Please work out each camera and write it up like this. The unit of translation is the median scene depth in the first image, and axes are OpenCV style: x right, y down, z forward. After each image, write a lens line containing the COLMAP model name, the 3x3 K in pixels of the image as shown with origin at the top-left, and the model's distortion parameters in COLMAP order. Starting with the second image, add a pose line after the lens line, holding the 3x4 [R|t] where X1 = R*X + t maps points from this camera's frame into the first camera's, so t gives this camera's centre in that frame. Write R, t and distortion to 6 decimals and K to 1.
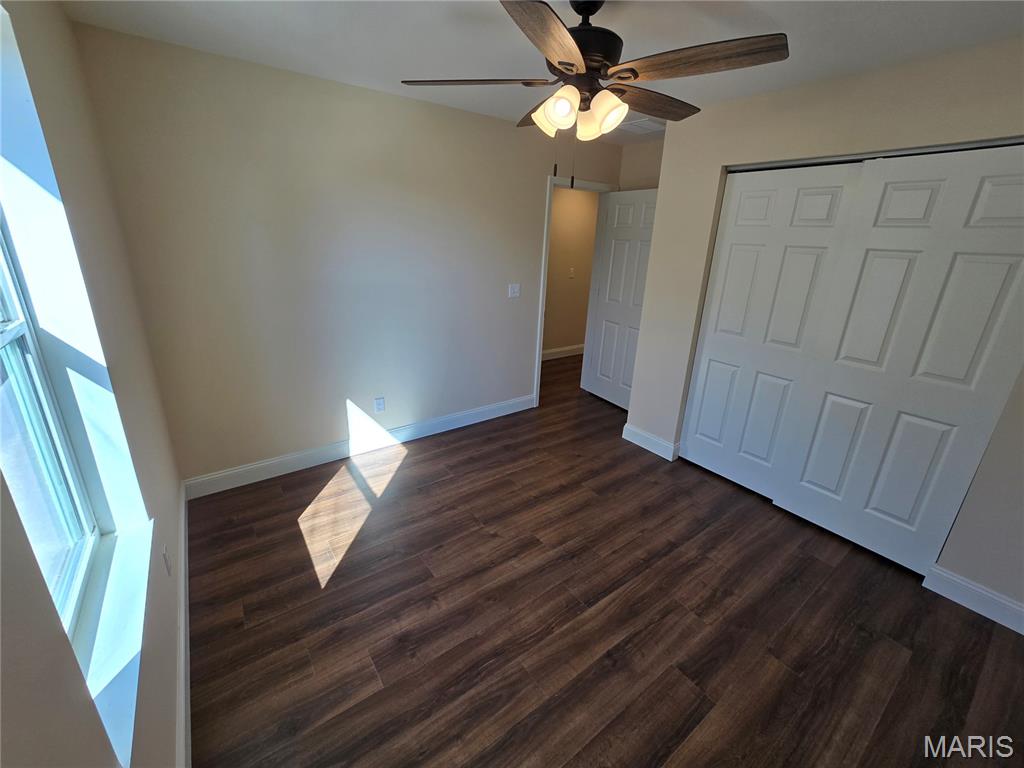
lens RADIAL K [[420.8, 0, 510.0], [0, 420.8, 378.4], [0, 0, 1]] dist [0.004310, -0.000288]
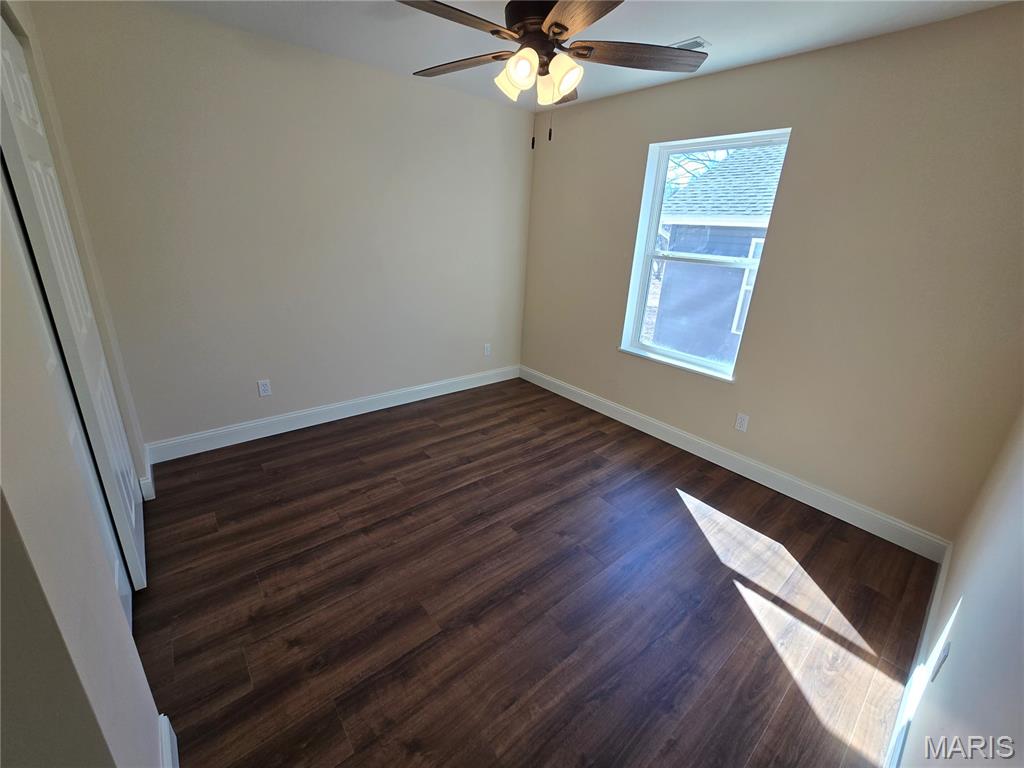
lens RADIAL K [[420.8, 0, 511.9], [0, 420.8, 378.9], [0, 0, 1]] dist [0.004310, -0.000288]
pose [[-0.993551, -0.060239, -0.096057, 0.204983], [-0.107312, 0.773100, 0.625141, -0.511300], [0.036604, 0.631417, -0.774579, 1.693638]]
